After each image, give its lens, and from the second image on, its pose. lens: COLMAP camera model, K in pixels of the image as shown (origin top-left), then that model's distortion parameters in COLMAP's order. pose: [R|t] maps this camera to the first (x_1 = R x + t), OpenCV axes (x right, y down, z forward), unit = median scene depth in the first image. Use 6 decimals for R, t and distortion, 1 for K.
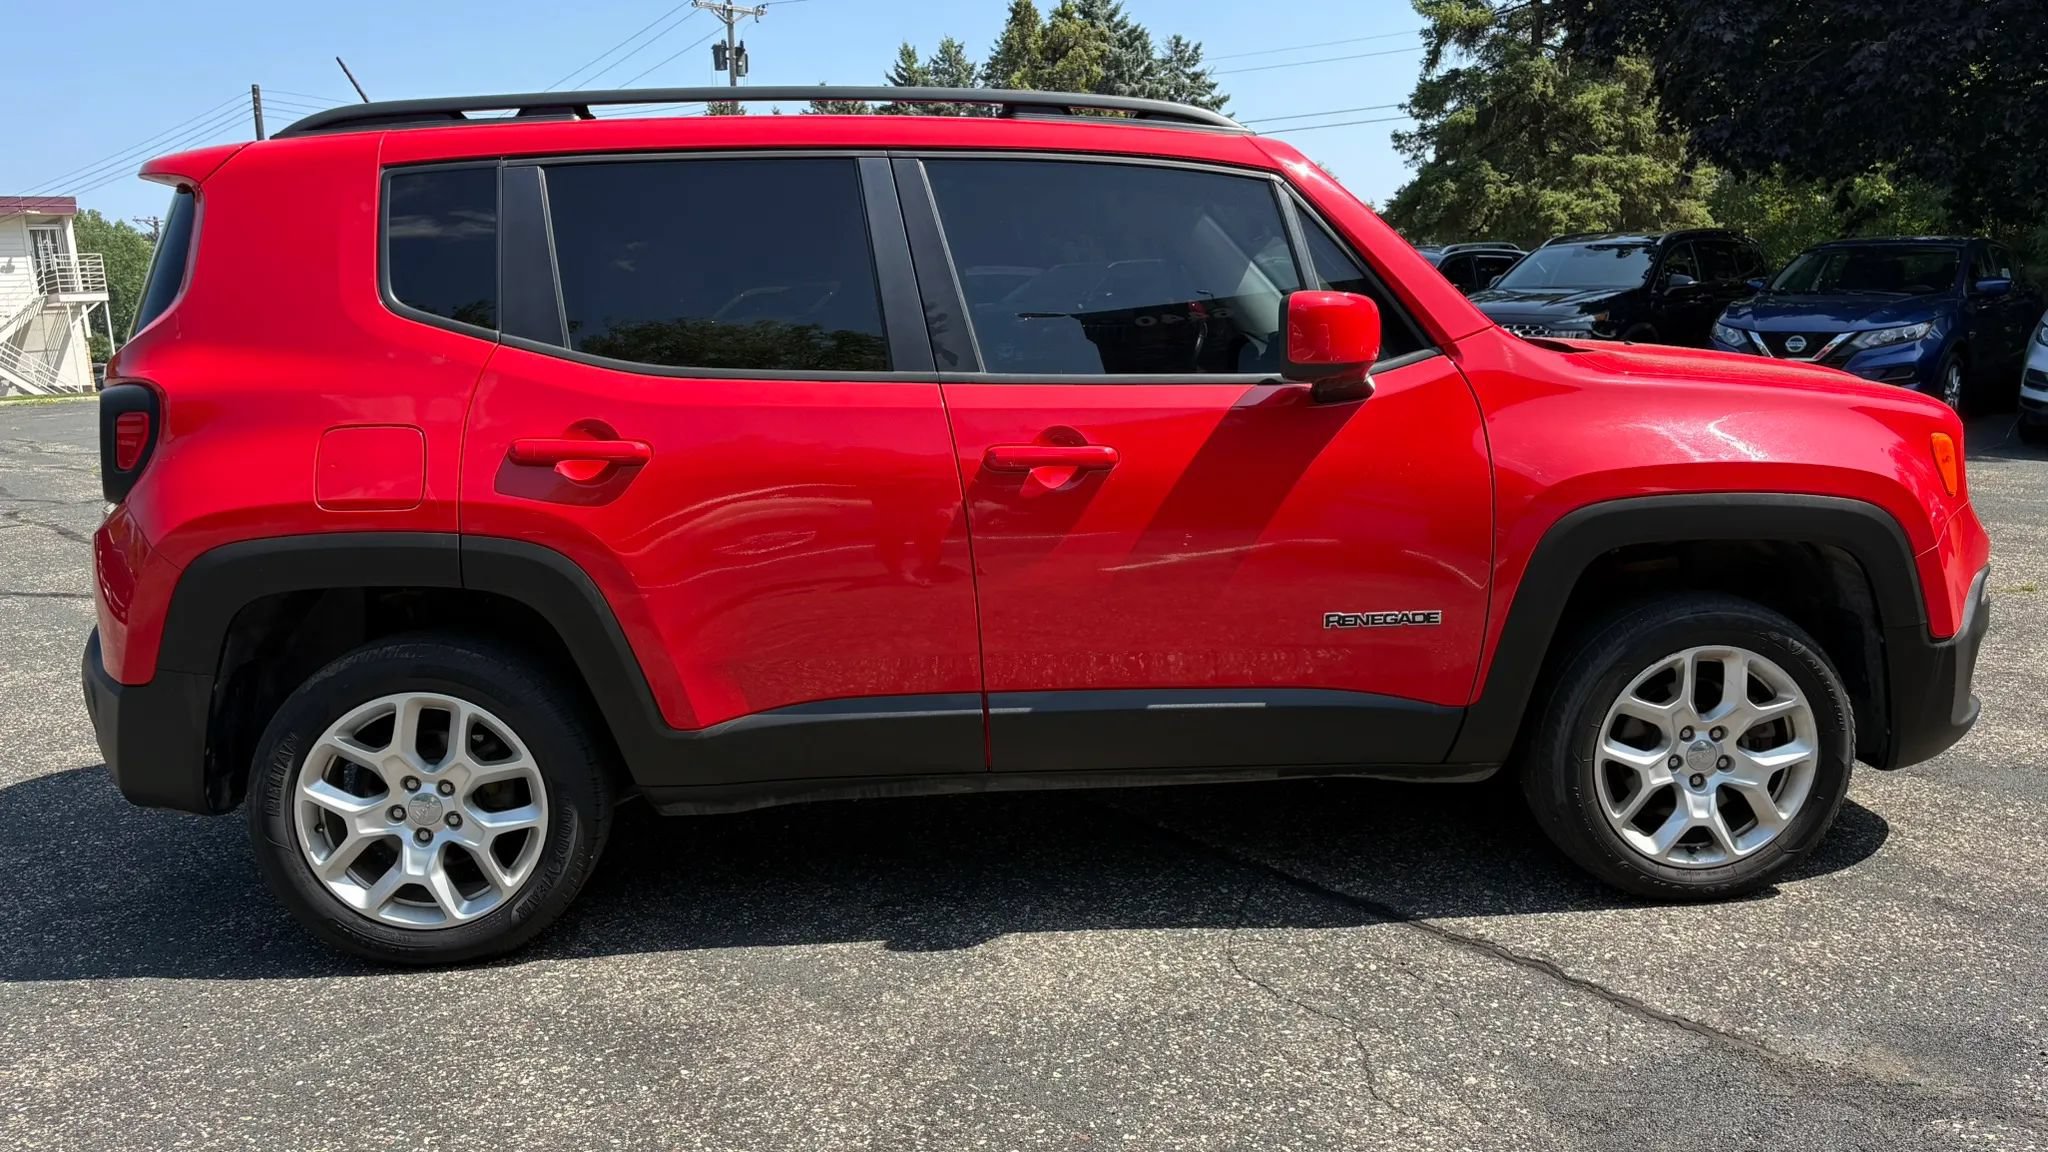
lens RADIAL K [[1551.8, 0, 1030.9], [0, 1551.8, 582.1], [0, 0, 1]] dist [0.035965, -0.034029]
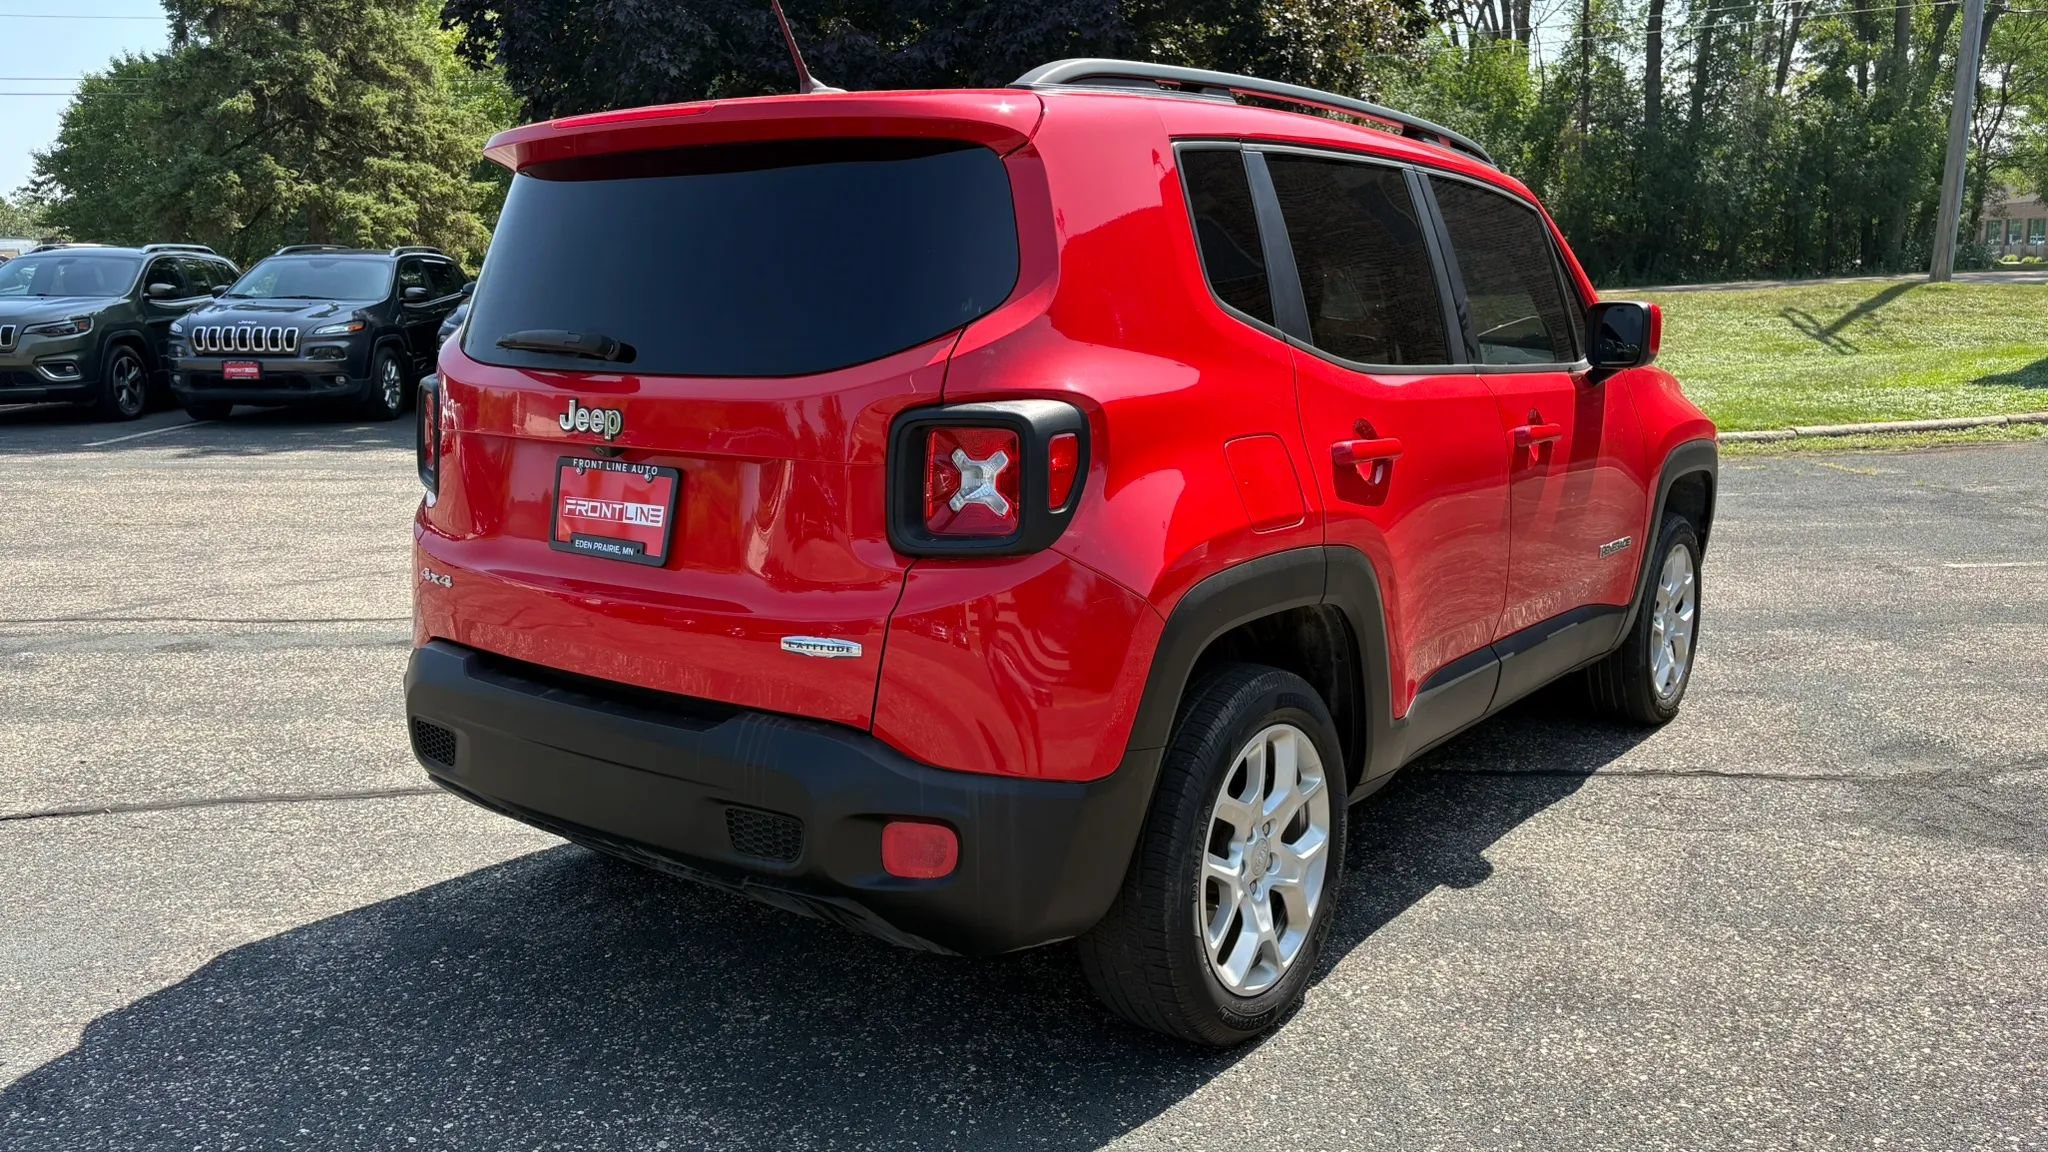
lens RADIAL K [[1551.8, 0, 1026.3], [0, 1551.8, 572.6], [0, 0, 1]] dist [0.035965, -0.034029]
pose [[0.665027, -0.111199, 0.738494, -1.116299], [0.119332, 0.991970, 0.041907, -0.070919], [-0.737224, 0.060257, 0.672956, 0.480106]]
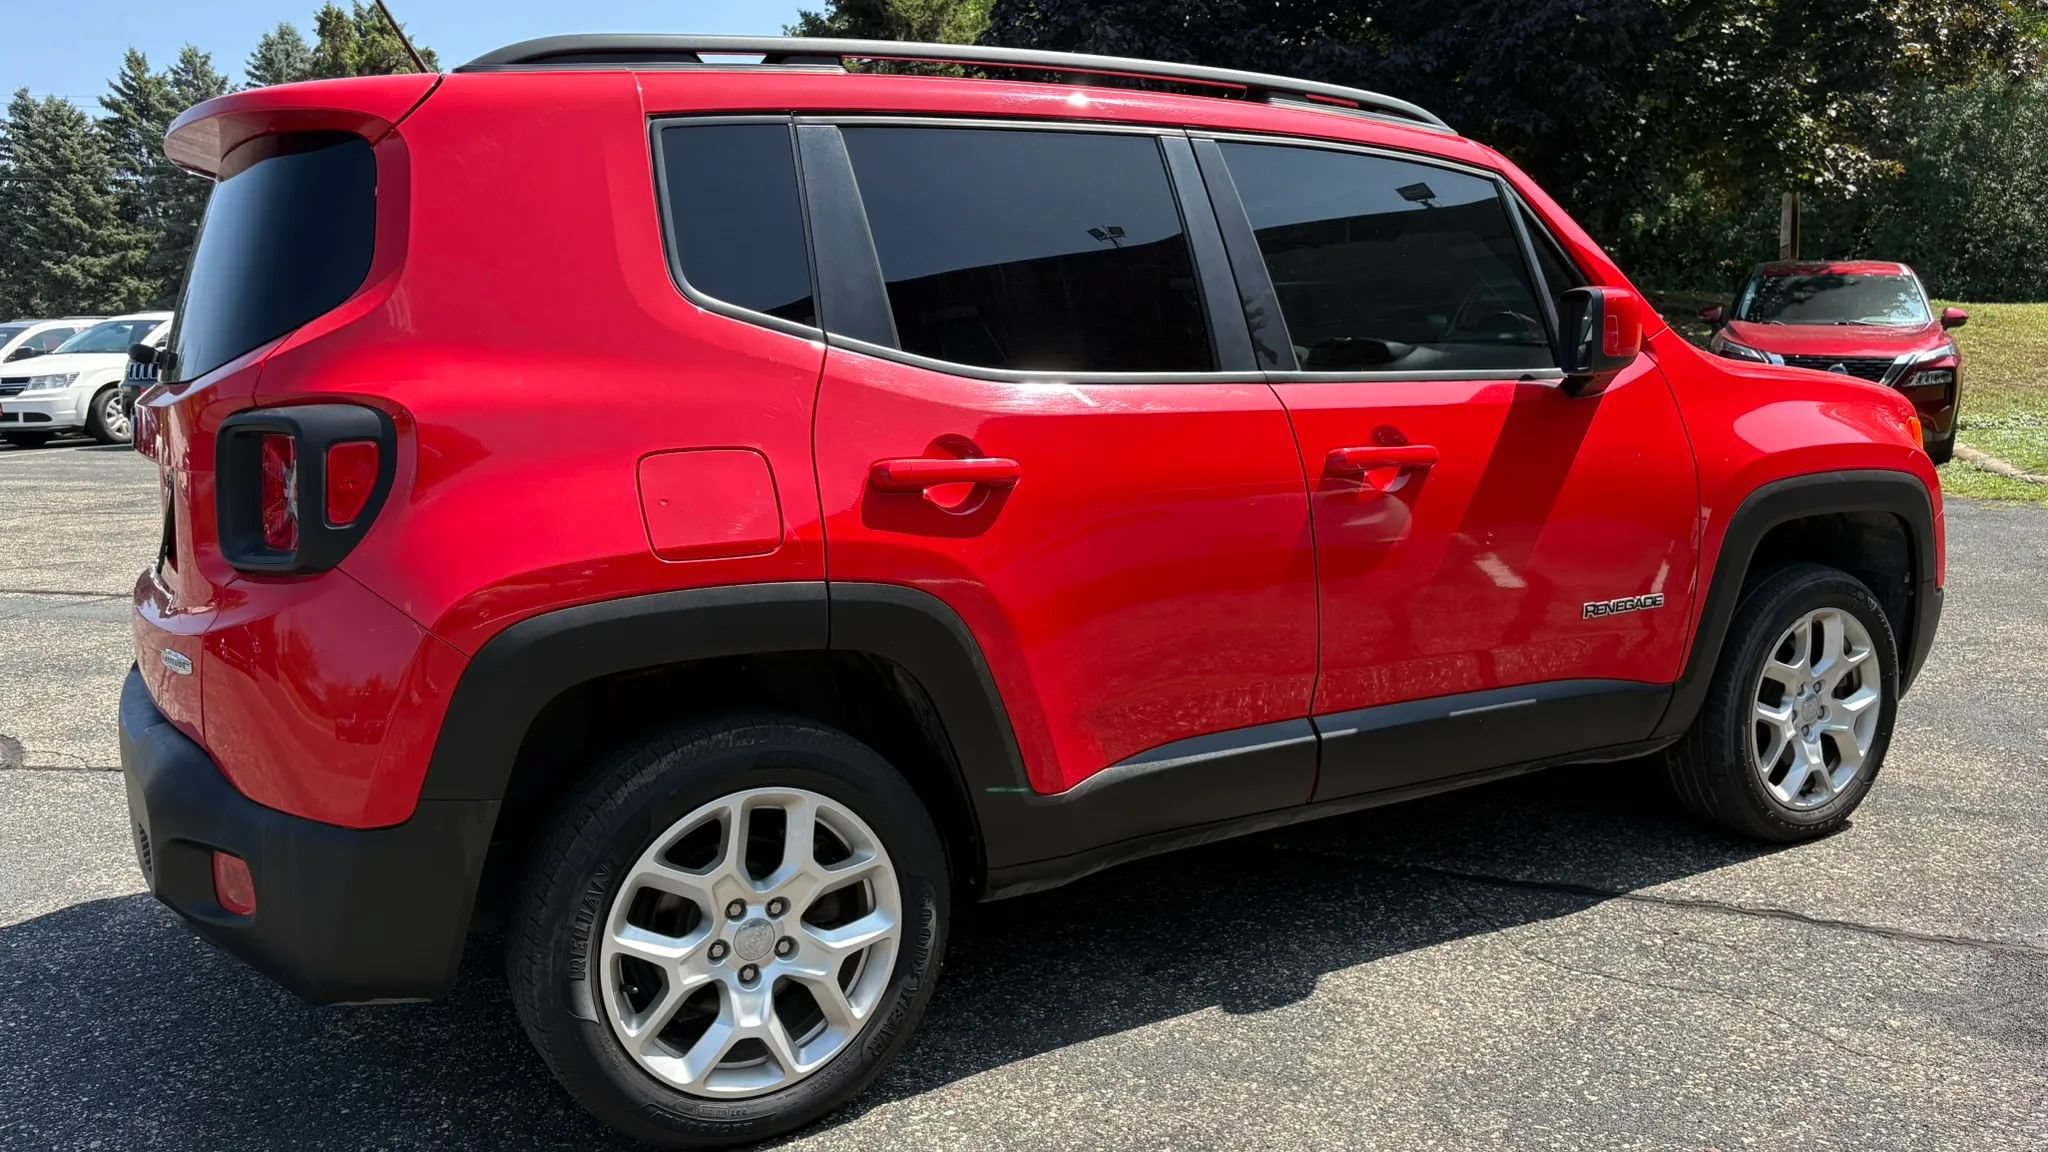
lens RADIAL K [[1551.8, 0, 1025.6], [0, 1551.8, 589.6], [0, 0, 1]] dist [0.035965, -0.034029]
pose [[0.903992, -0.070947, 0.421621, -0.577451], [0.080281, 0.996763, -0.004403, -0.014269], [-0.419944, 0.037828, 0.906761, 0.229770]]
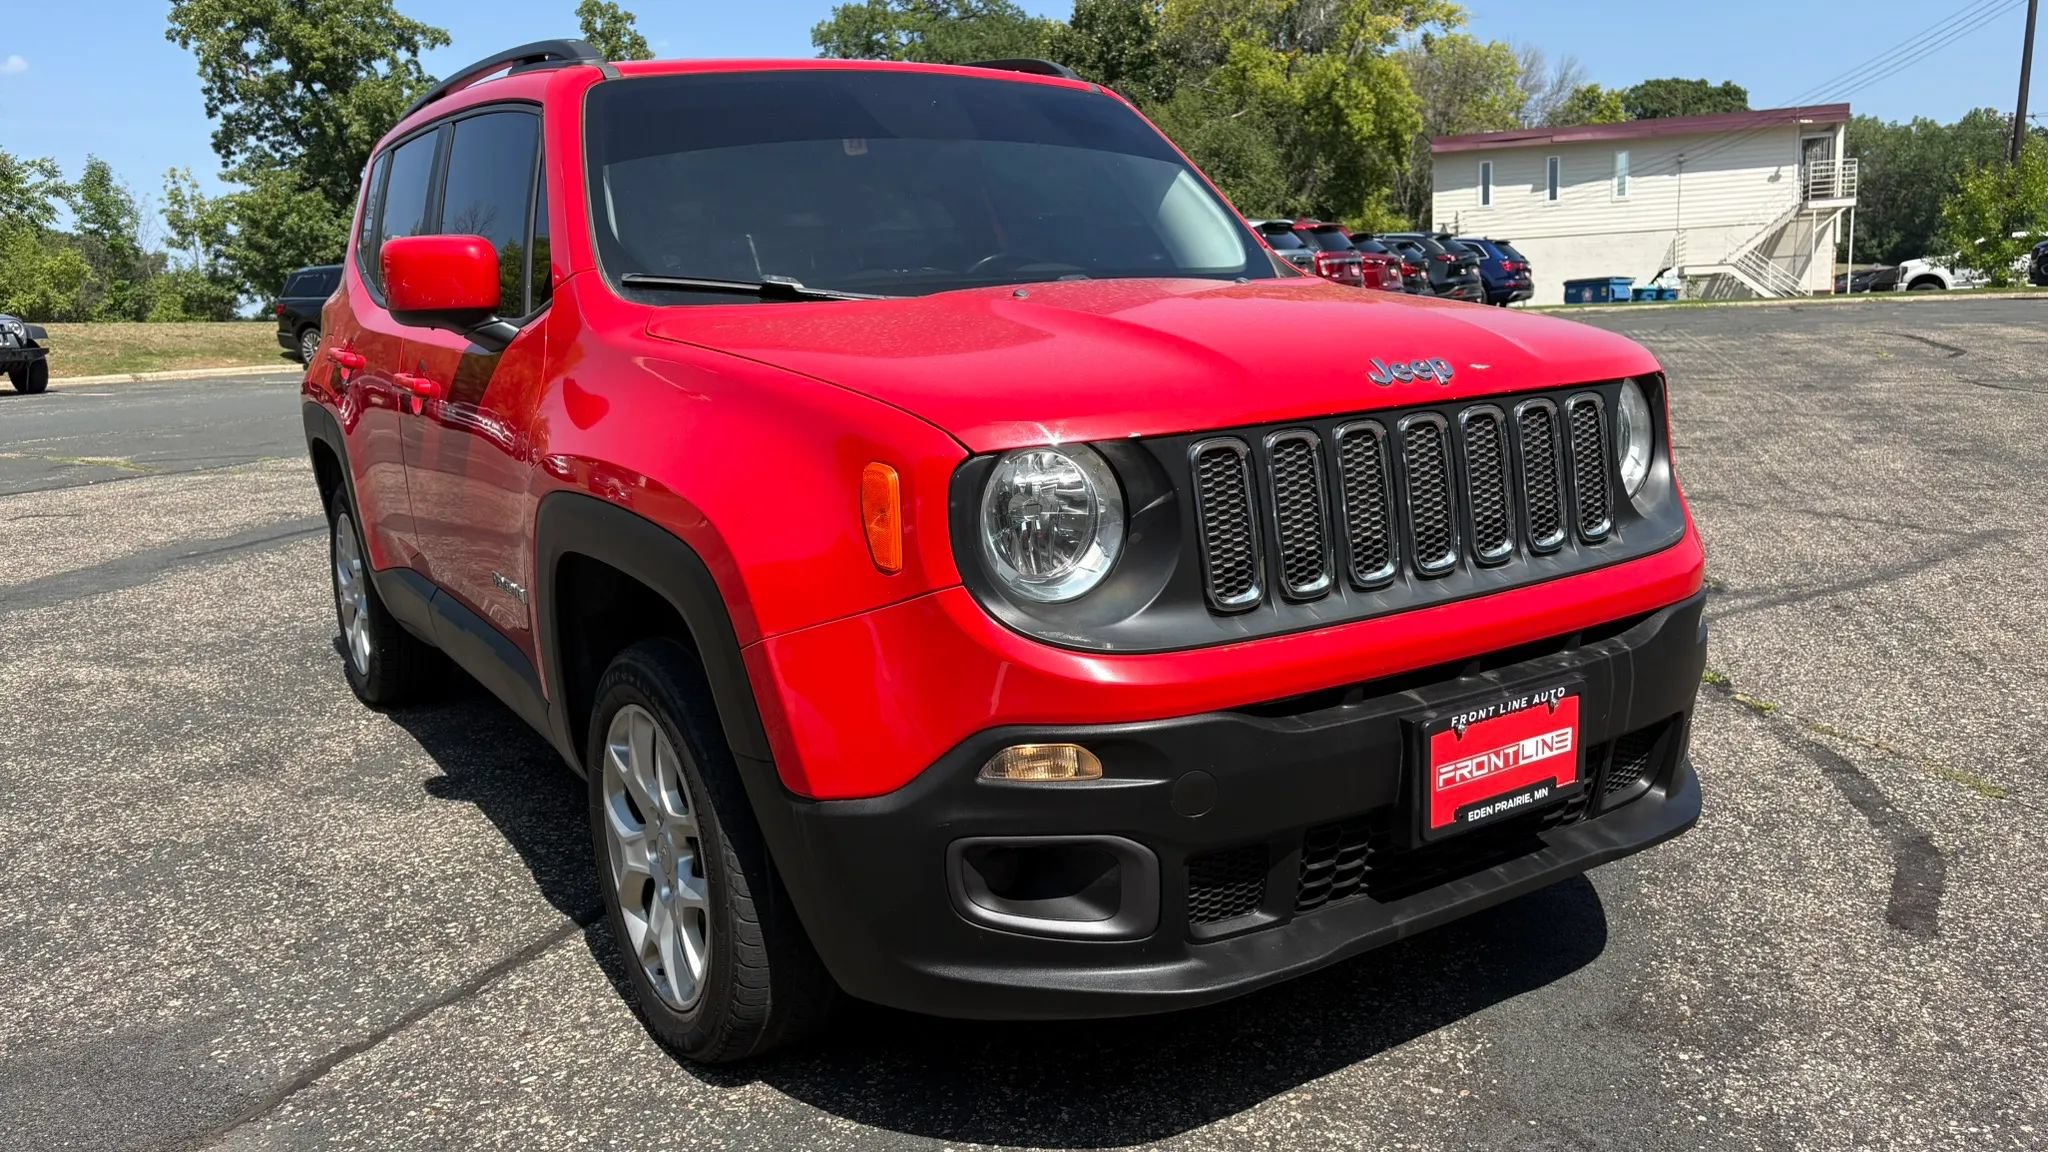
lens RADIAL K [[1551.8, 0, 1020.4], [0, 1551.8, 583.9], [0, 0, 1]] dist [0.035965, -0.034029]
pose [[0.467961, 0.179929, -0.865239, 1.193576], [-0.126309, 0.982621, 0.136025, -0.145036], [0.874676, 0.045634, 0.482555, 0.828413]]
